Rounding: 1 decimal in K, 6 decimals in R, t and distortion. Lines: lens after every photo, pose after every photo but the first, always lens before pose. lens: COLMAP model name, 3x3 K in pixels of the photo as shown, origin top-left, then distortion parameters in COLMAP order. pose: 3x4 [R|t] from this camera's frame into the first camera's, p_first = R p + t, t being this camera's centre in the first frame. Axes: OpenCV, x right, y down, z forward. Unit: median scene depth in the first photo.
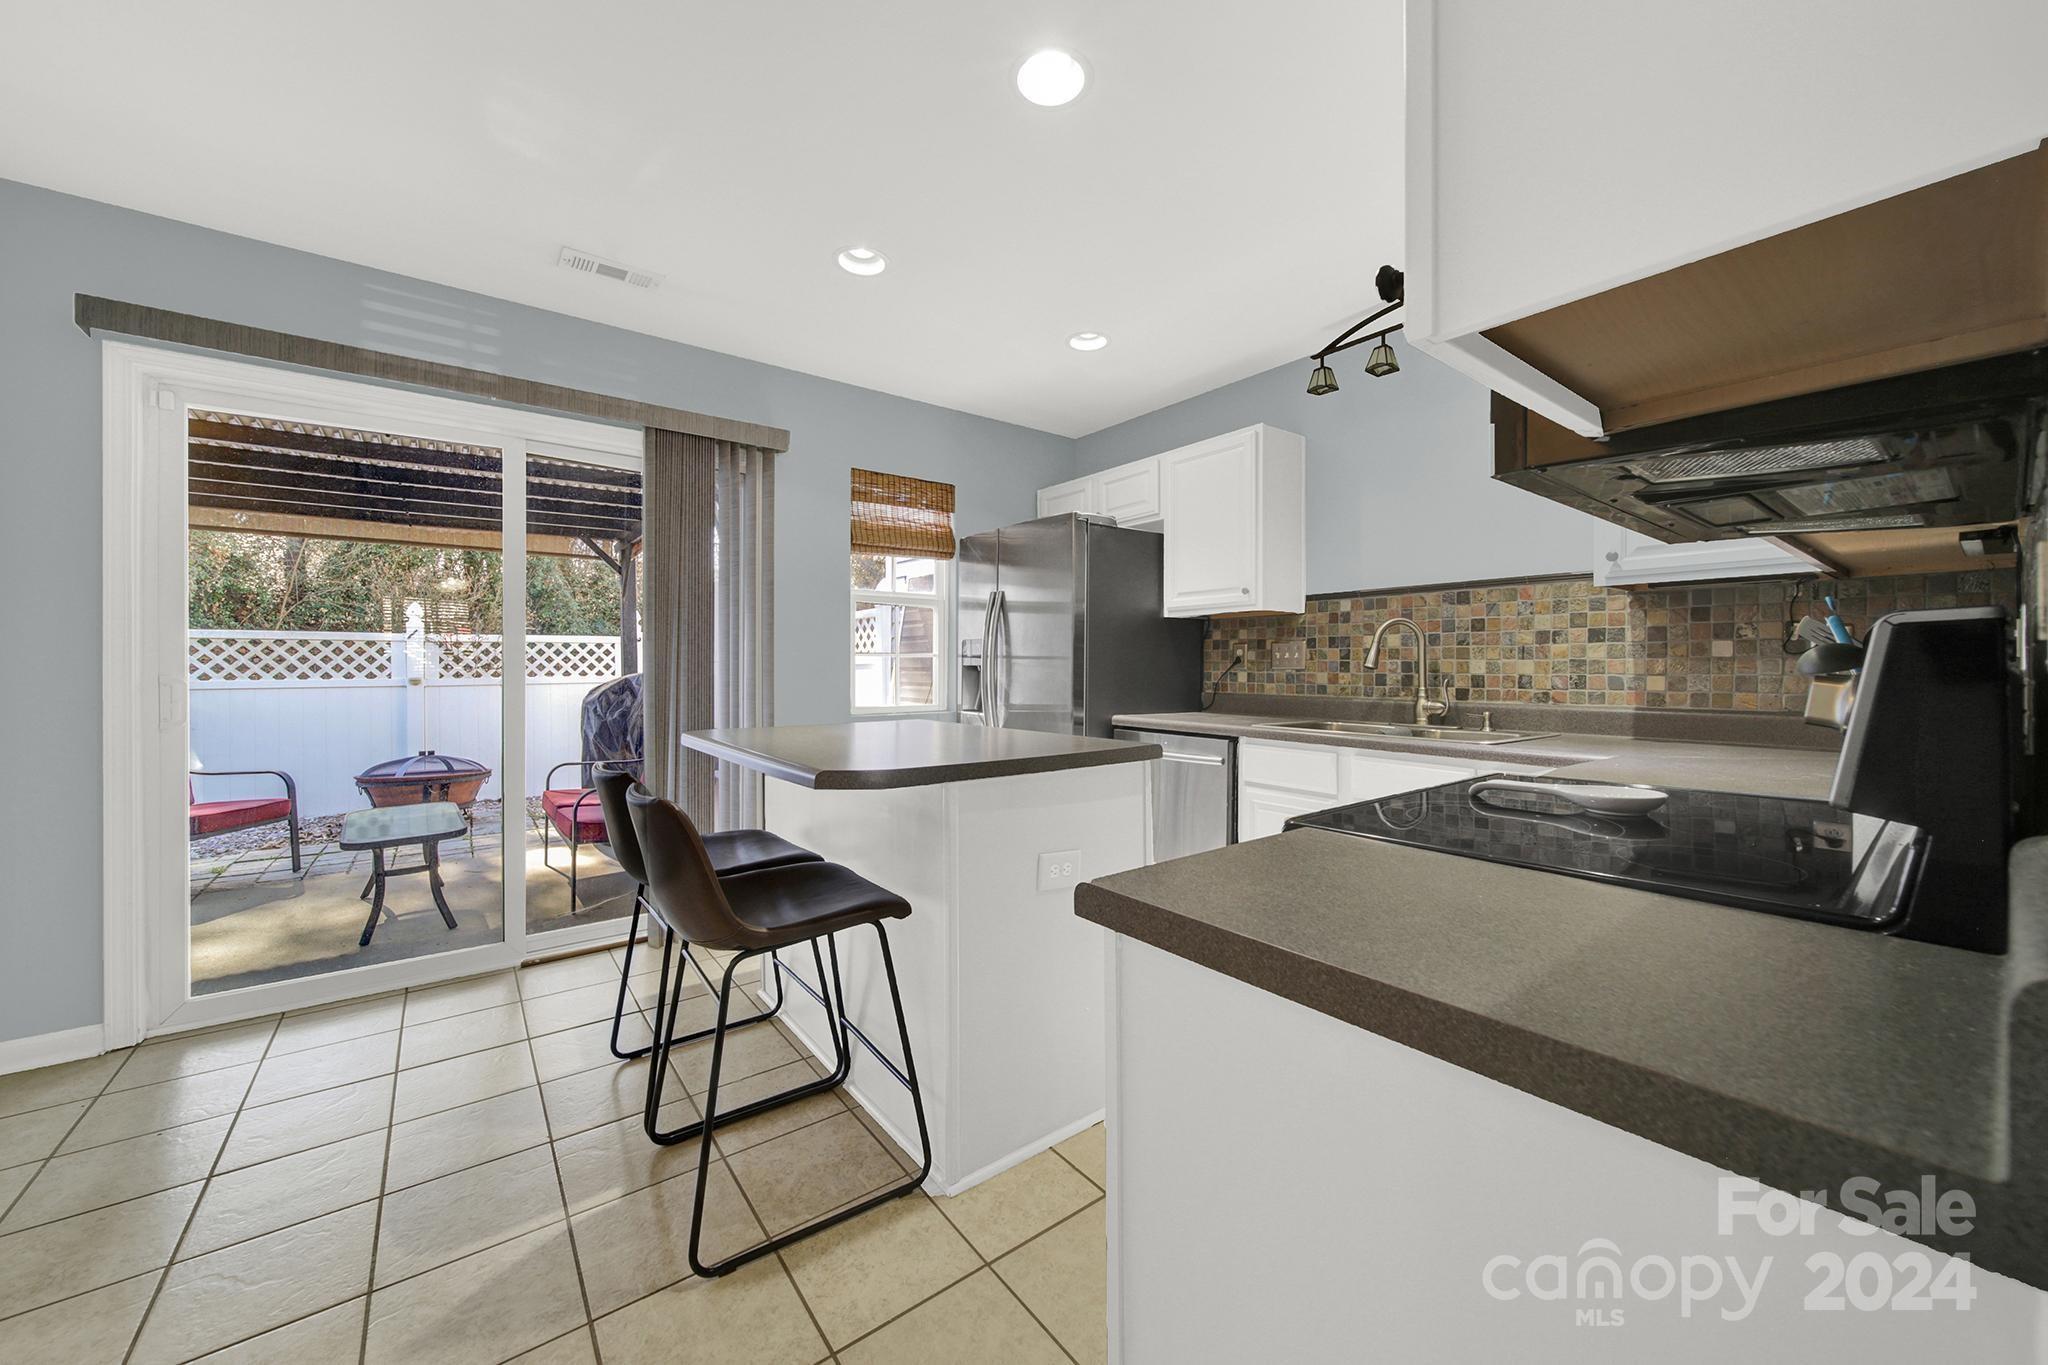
lens RADIAL K [[748.8, 0, 1027.2], [0, 748.8, 670.6], [0, 0, 1]] dist [-0.001660, -0.000108]
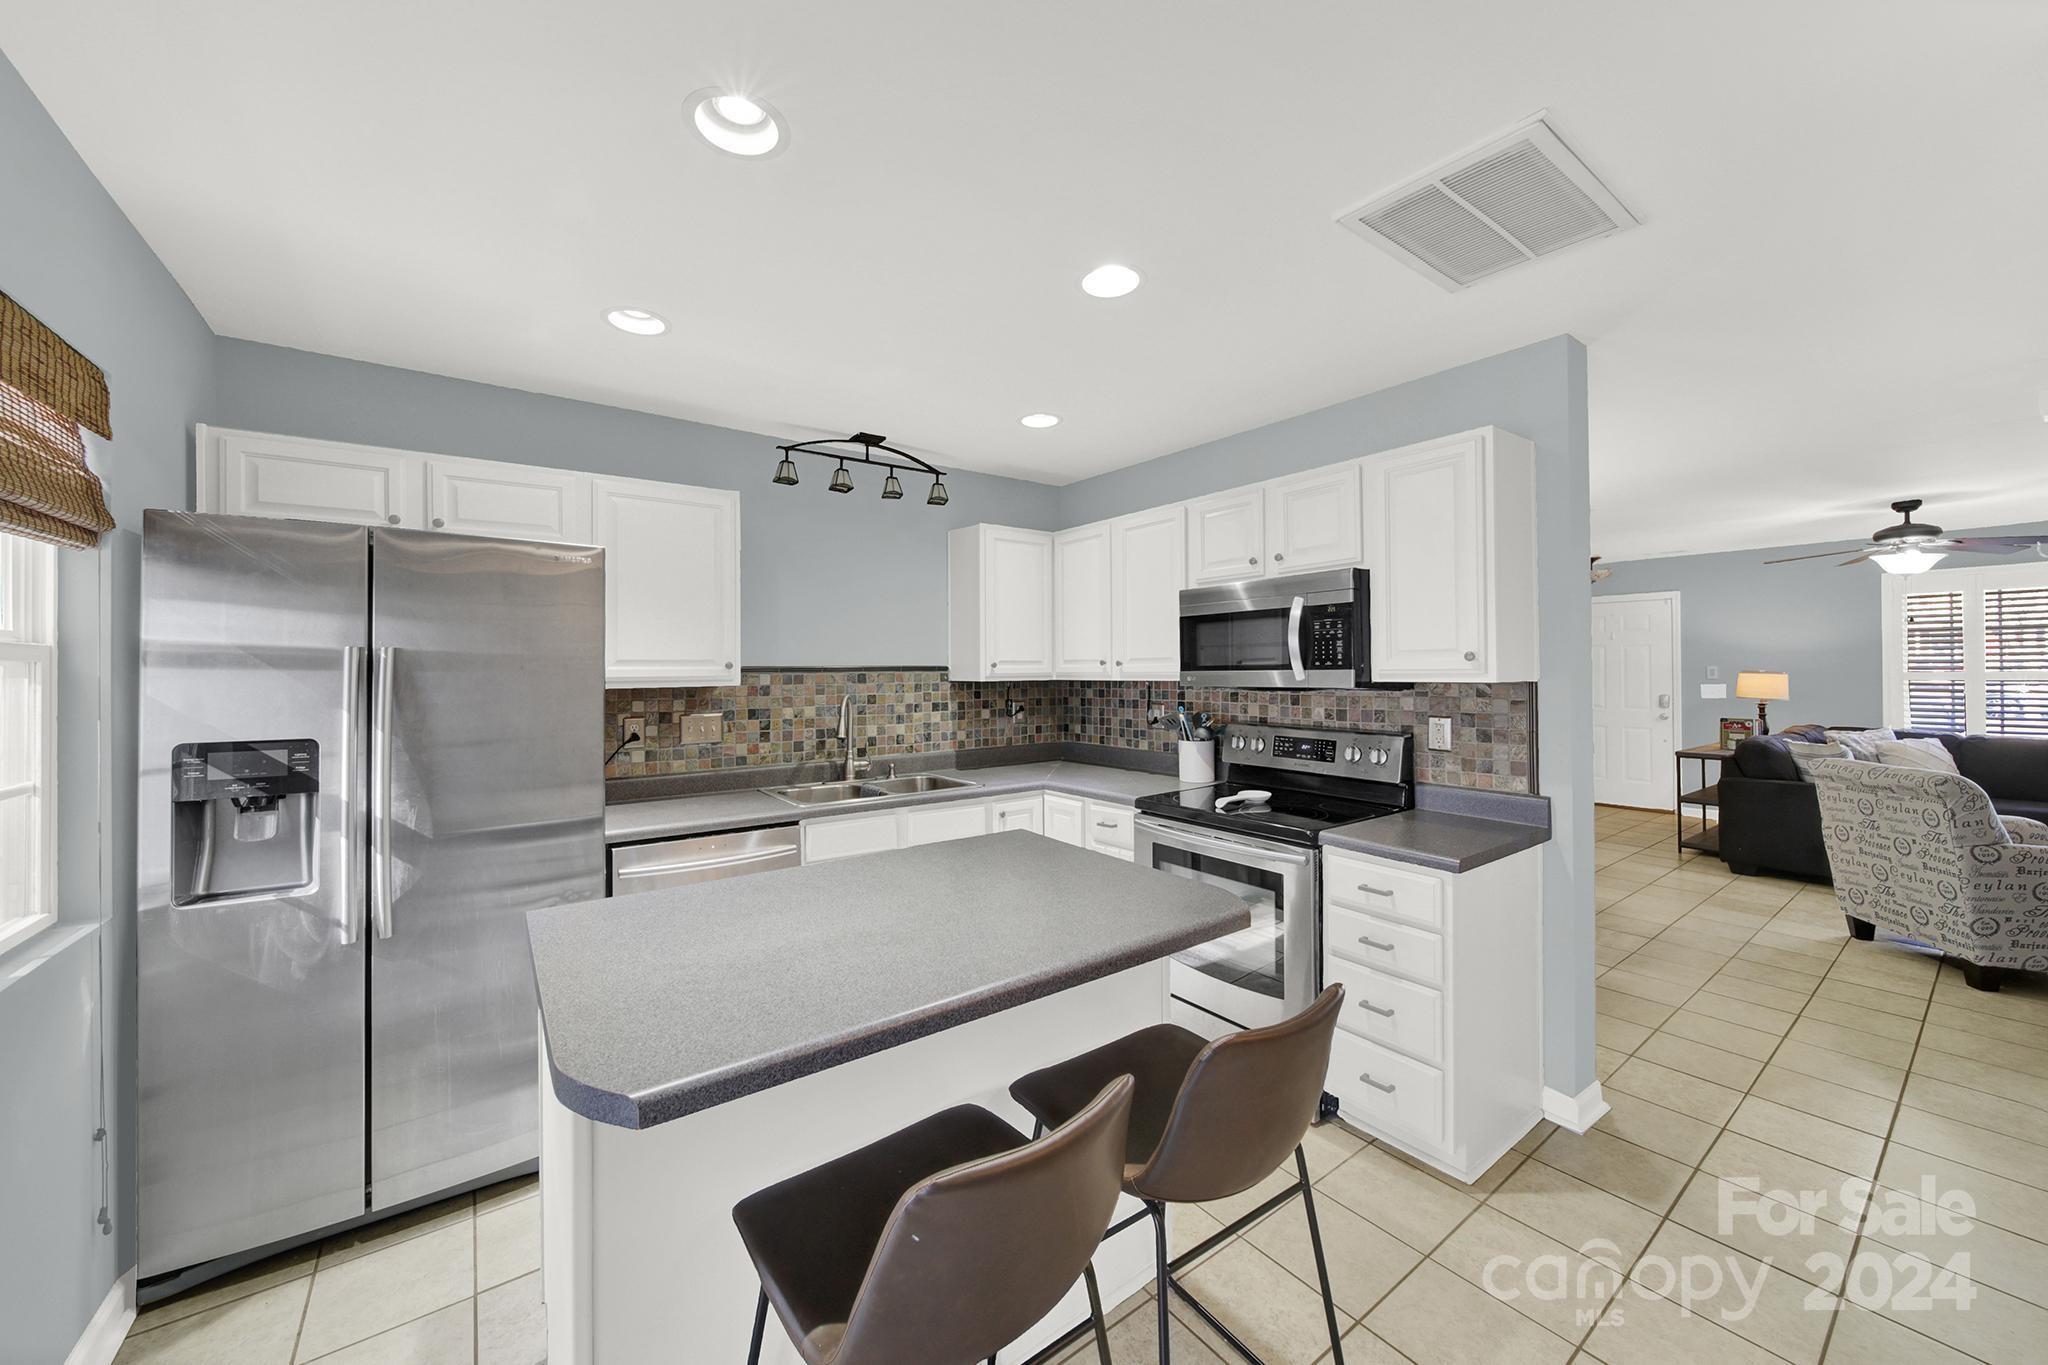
lens RADIAL K [[748.8, 0, 1028.2], [0, 748.8, 672.6], [0, 0, 1]] dist [-0.001660, -0.000108]
pose [[0.019696, 0.004018, 0.999798, -0.690756], [0.018730, 0.999815, -0.004387, -0.092666], [-0.999631, 0.018813, 0.019617, 0.657823]]
